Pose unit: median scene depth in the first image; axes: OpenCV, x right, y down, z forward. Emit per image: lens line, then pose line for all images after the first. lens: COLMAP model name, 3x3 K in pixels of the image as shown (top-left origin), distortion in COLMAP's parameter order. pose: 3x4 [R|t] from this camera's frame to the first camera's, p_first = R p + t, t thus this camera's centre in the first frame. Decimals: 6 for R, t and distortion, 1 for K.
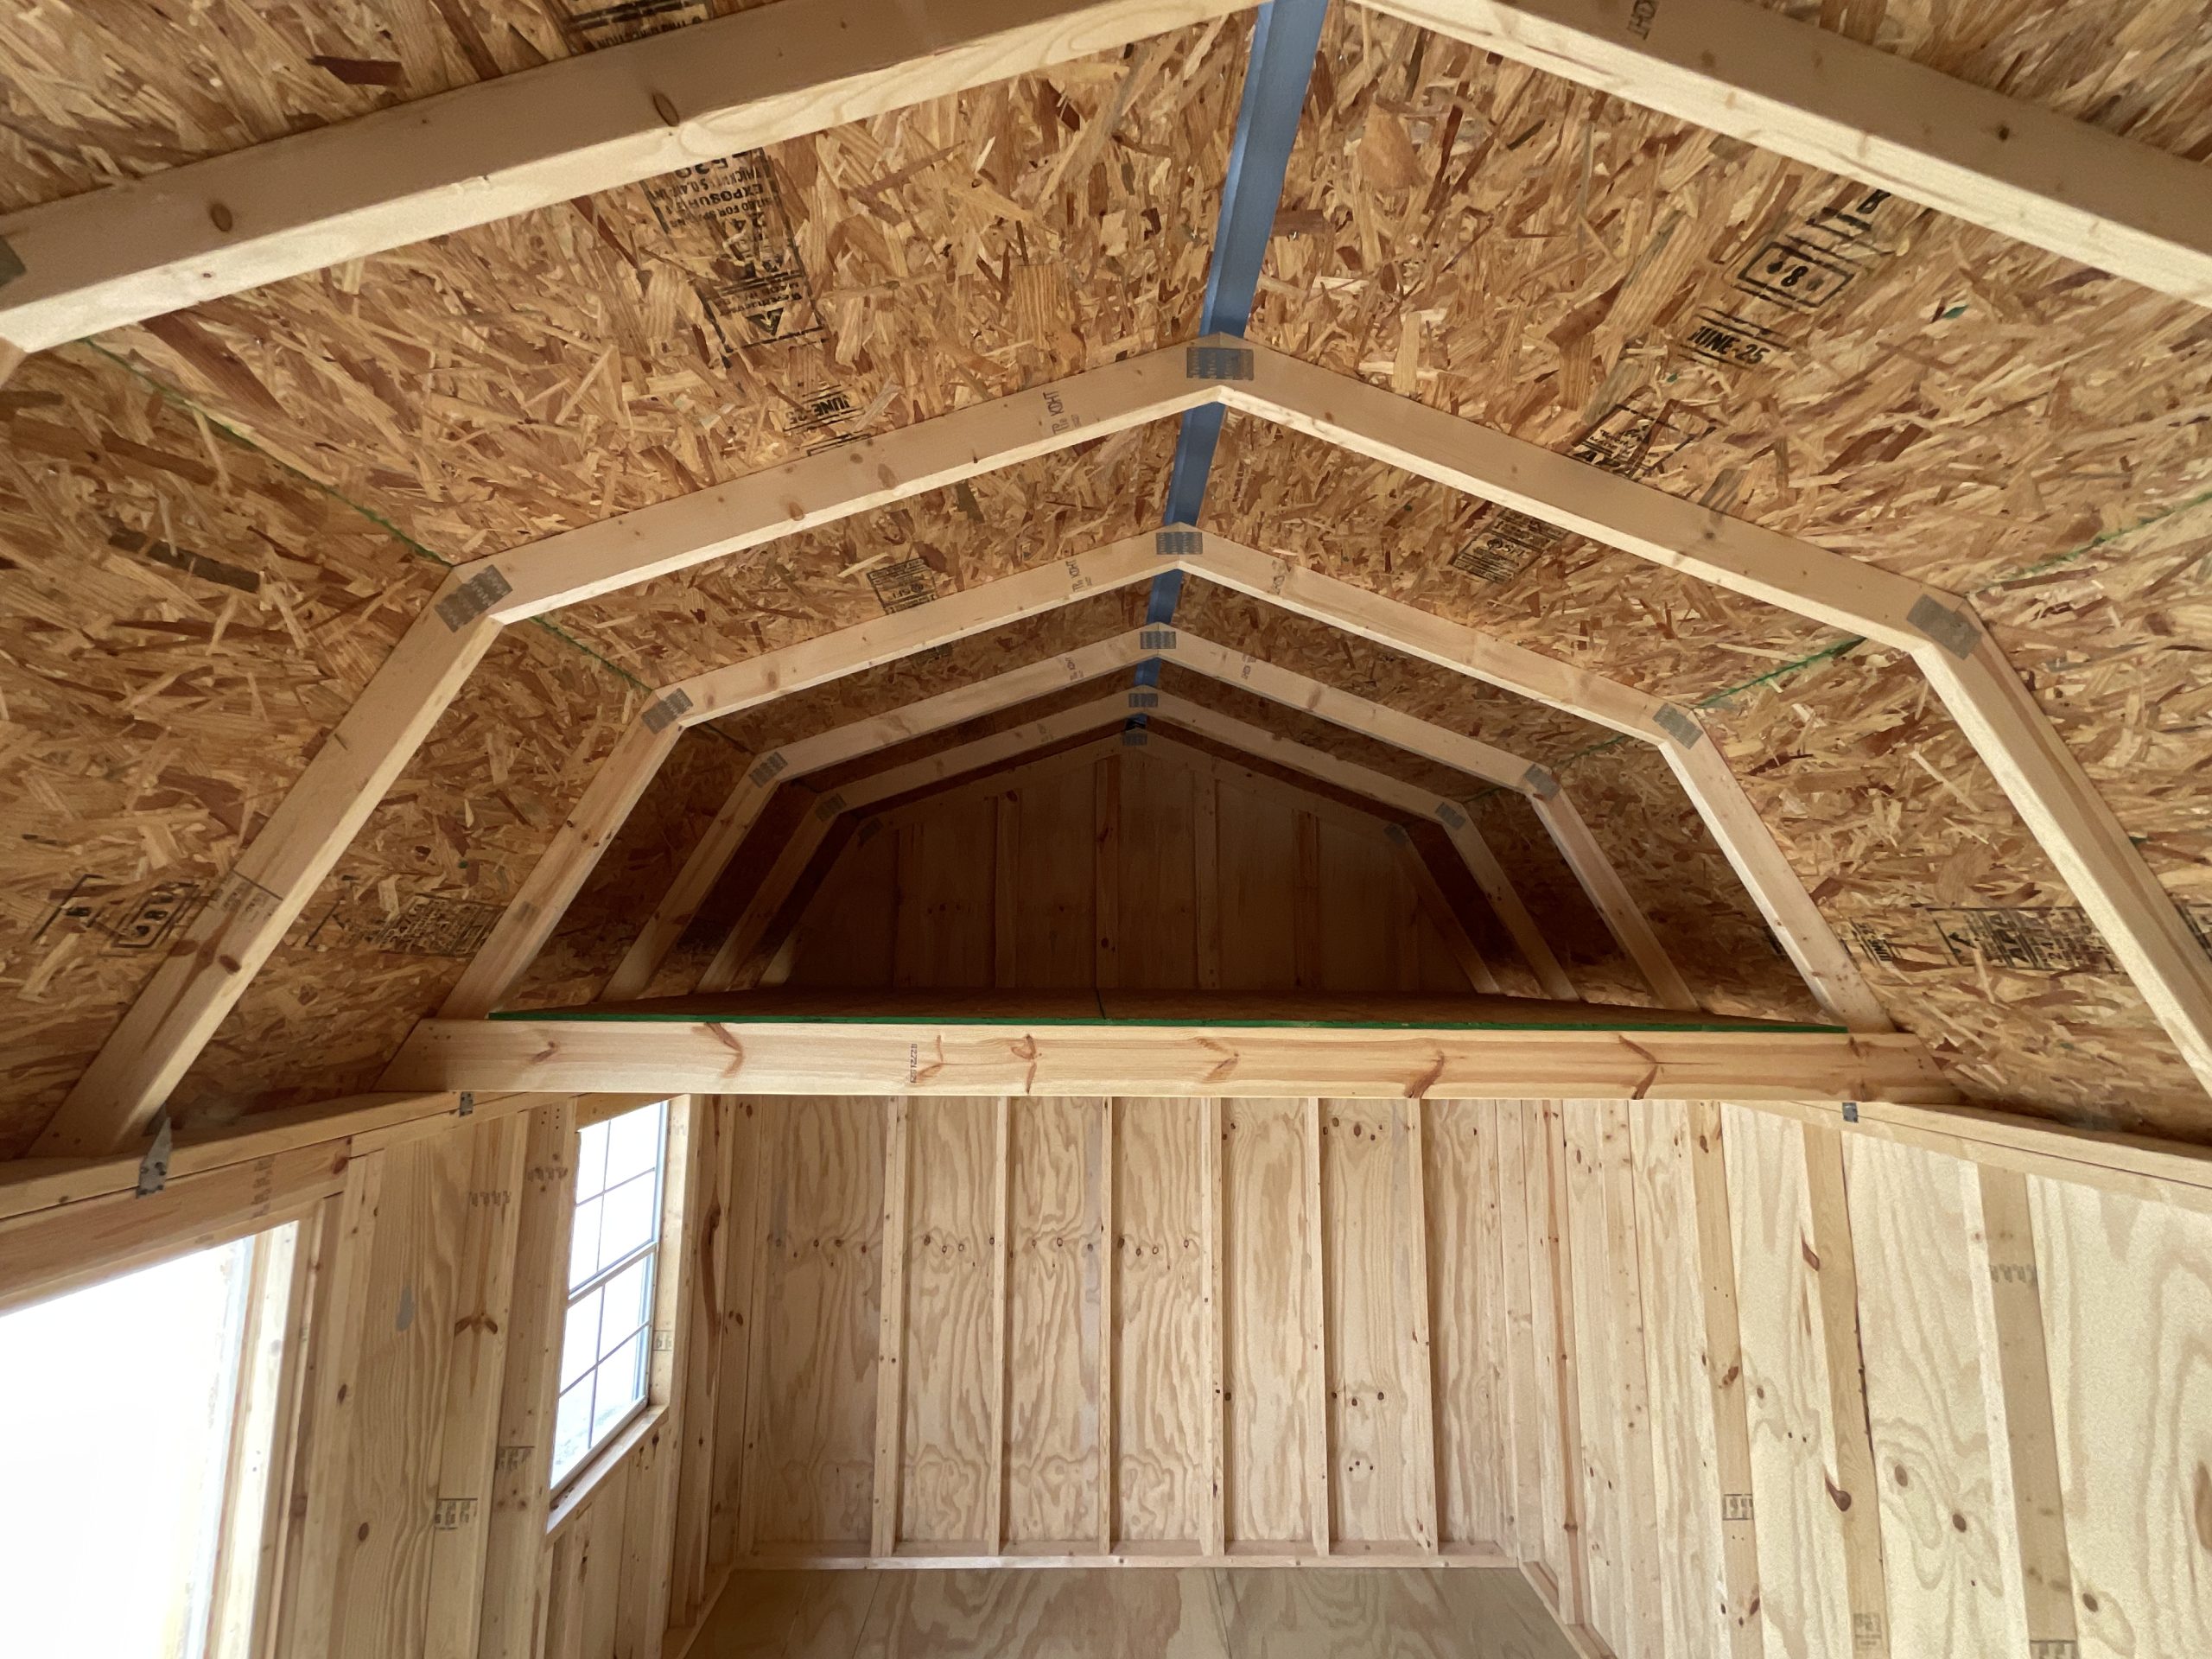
lens RADIAL K [[899.5, 0, 1106.0], [0, 899.5, 829.5], [0, 0, 1]] dist [-0.001655, 0.000052]
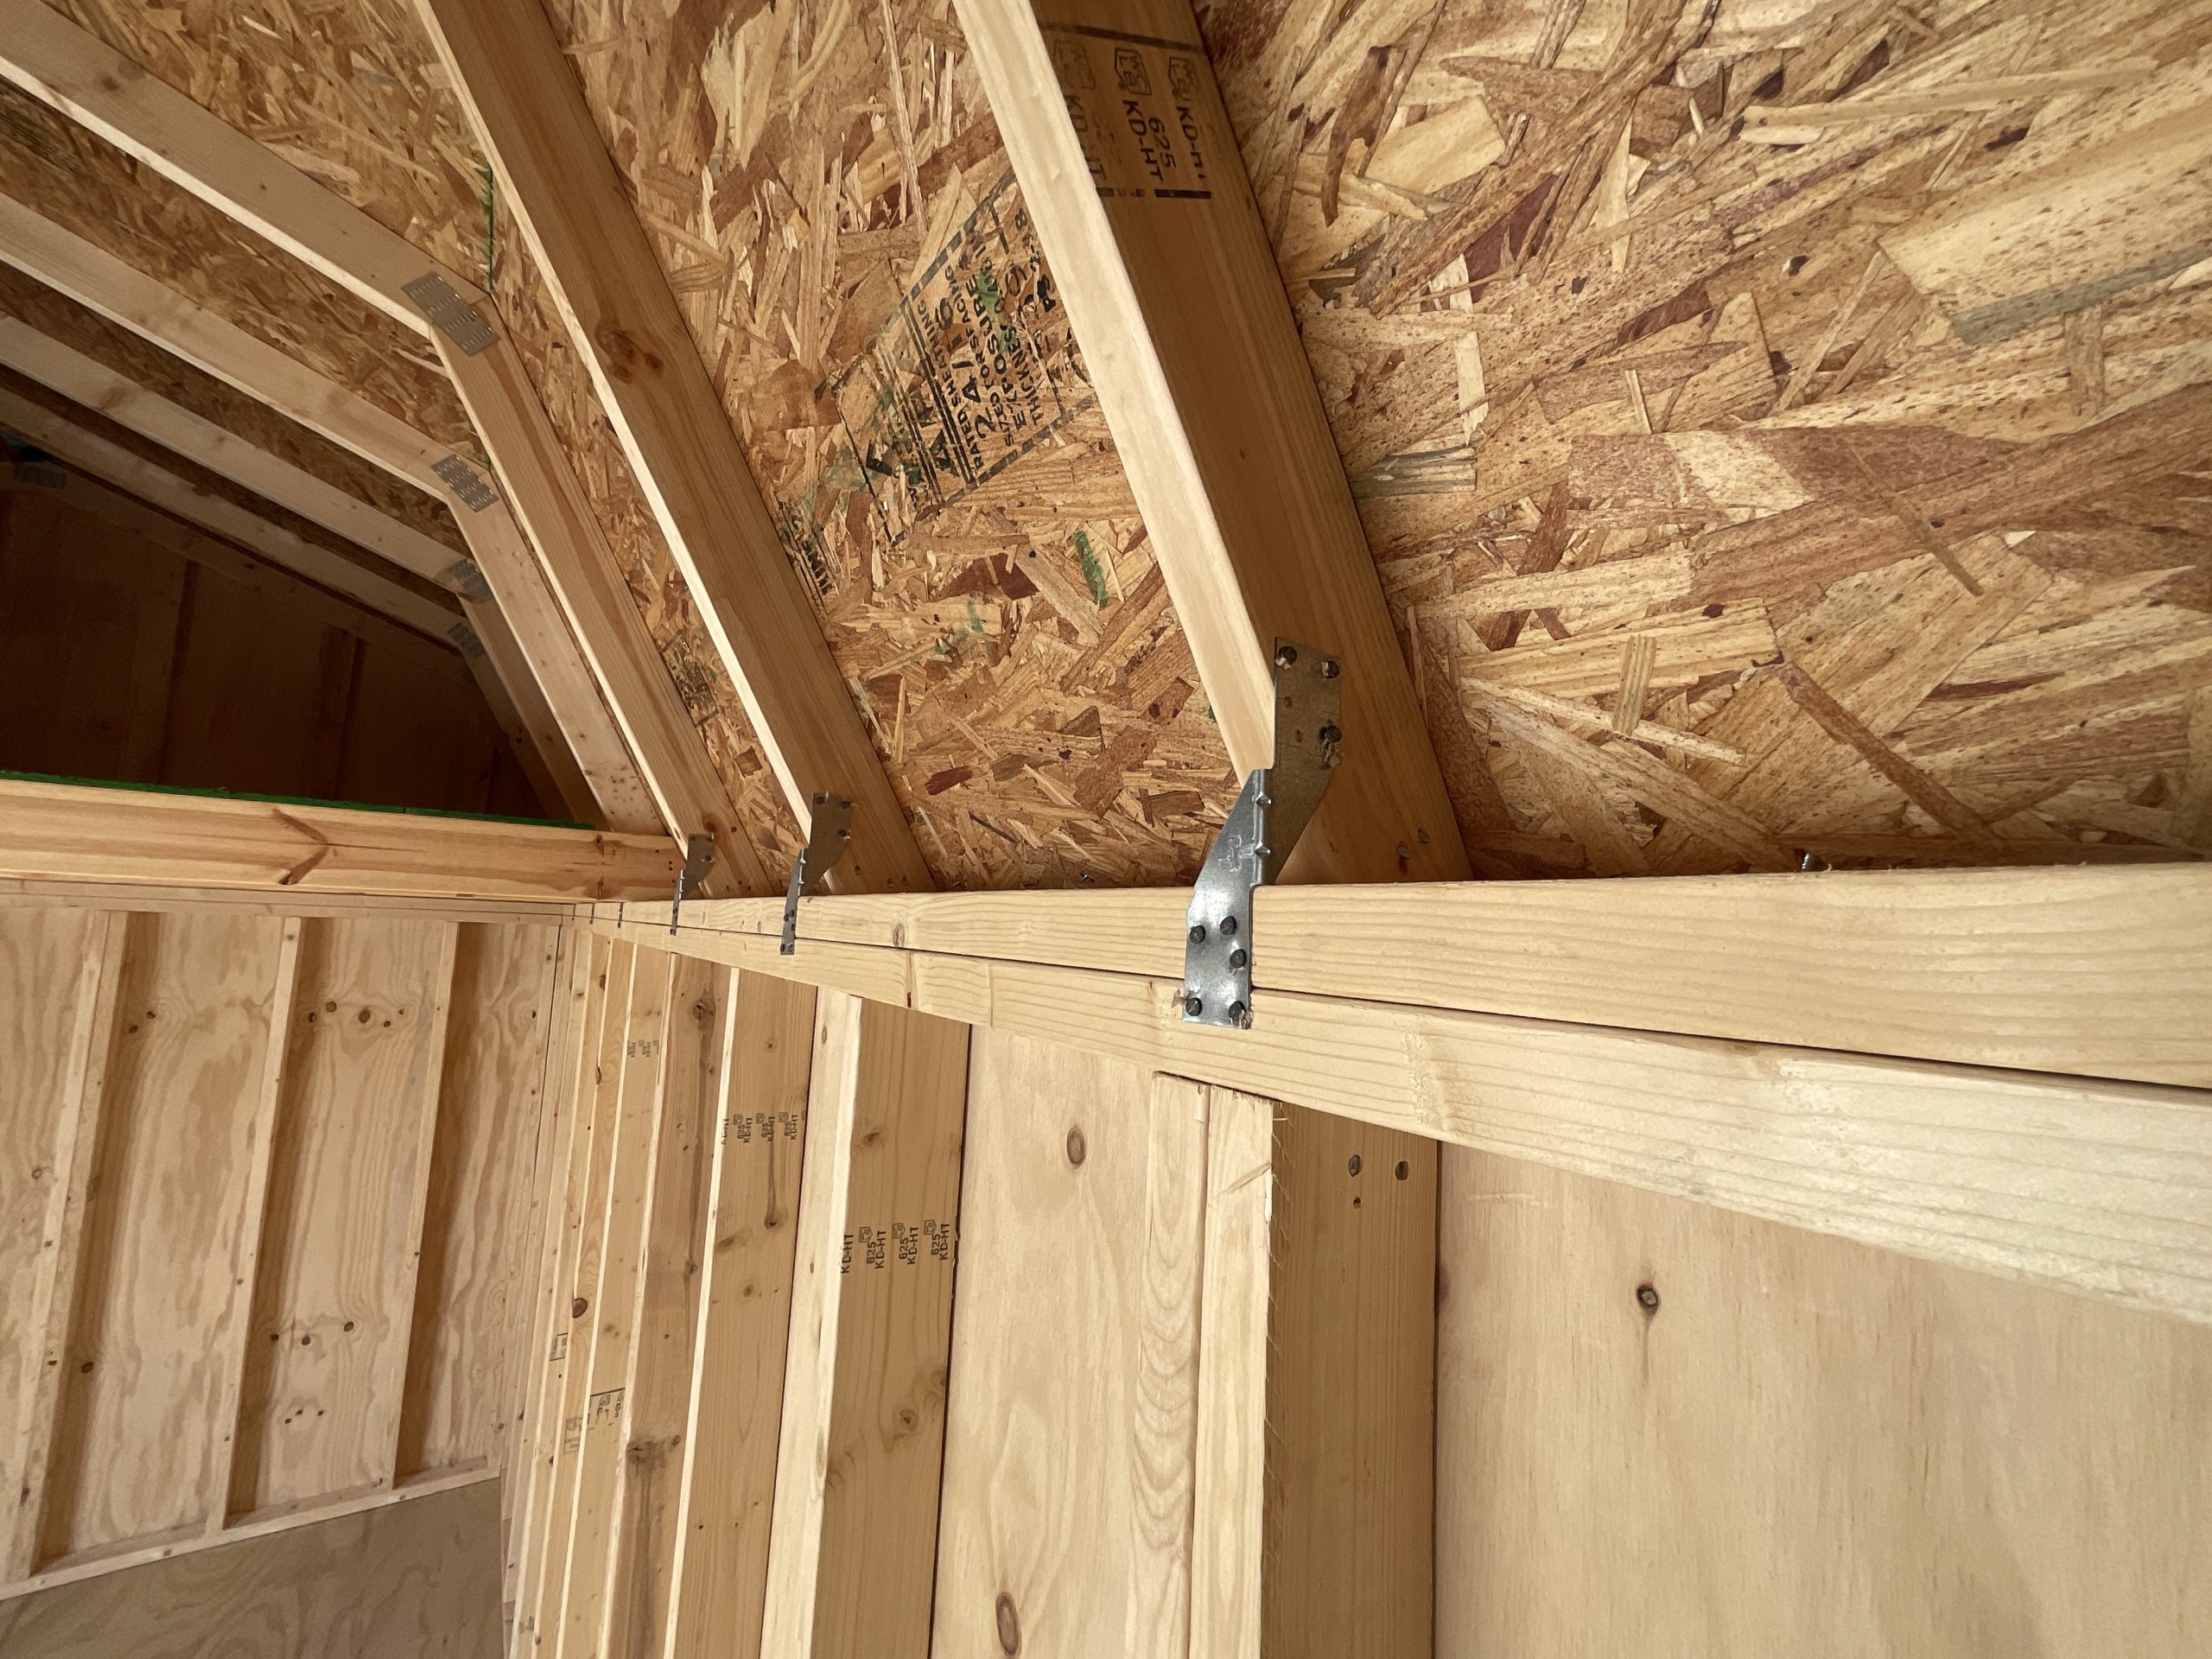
lens RADIAL K [[860.6, 0, 1142.5], [0, 860.6, 796.2], [0, 0, 1]] dist [-0.024794, -0.000251]
pose [[0.808945, 0.107857, 0.577906, 0.881235], [-0.108229, 0.993547, -0.033932, 0.180518], [-0.577837, -0.035097, 0.815398, -0.105908]]
